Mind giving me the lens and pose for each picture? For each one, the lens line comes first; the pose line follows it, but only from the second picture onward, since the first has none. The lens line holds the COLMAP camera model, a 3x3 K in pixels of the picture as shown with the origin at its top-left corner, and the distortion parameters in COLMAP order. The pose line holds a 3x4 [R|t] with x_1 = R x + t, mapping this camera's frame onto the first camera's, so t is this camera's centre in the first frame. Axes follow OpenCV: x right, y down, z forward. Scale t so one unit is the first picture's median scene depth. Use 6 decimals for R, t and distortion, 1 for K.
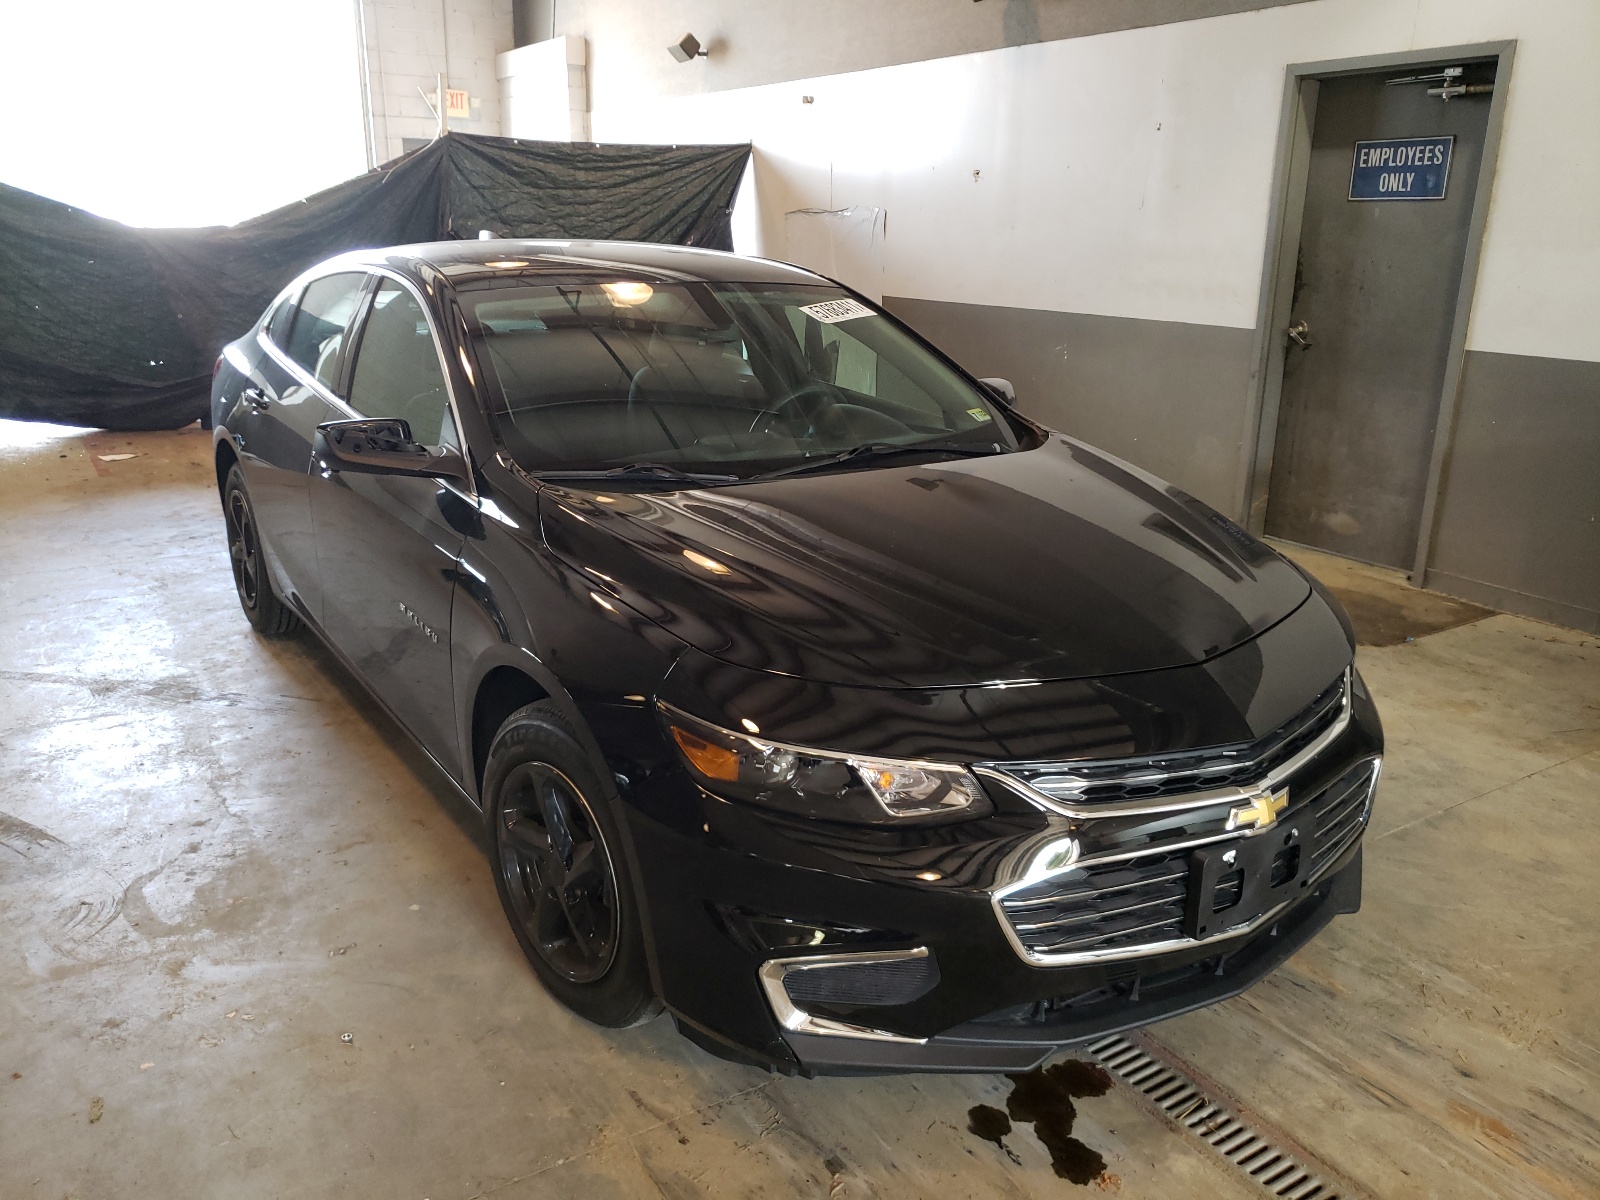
lens RADIAL K [[1267.0, 0, 800.0], [0, 1267.0, 600.0], [0, 0, 1]] dist [0.017534, 0.010259]
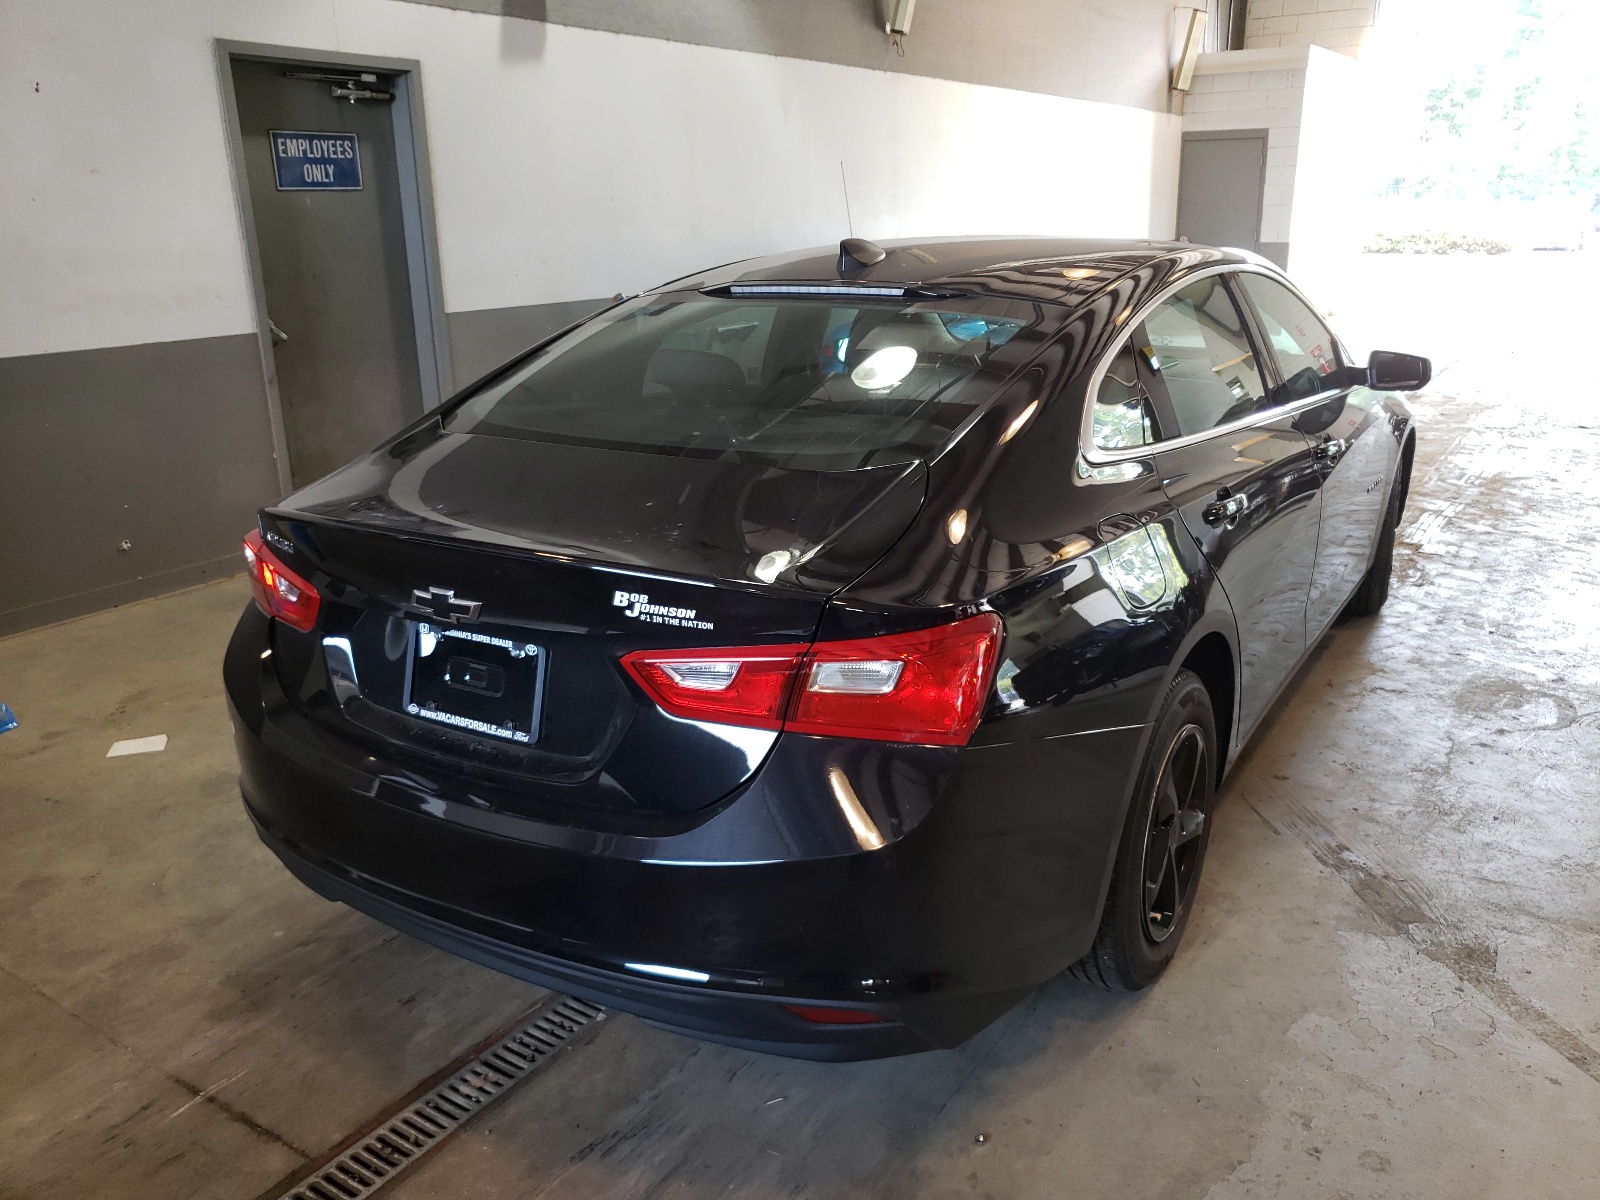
lens RADIAL K [[1267.0, 0, 800.0], [0, 1267.0, 600.0], [0, 0, 1]] dist [0.017534, 0.010259]
pose [[-0.411471, -0.282130, 0.866657, -0.789862], [0.272101, 0.869493, 0.412241, -0.384936], [-0.869858, 0.405443, -0.281004, 1.214452]]
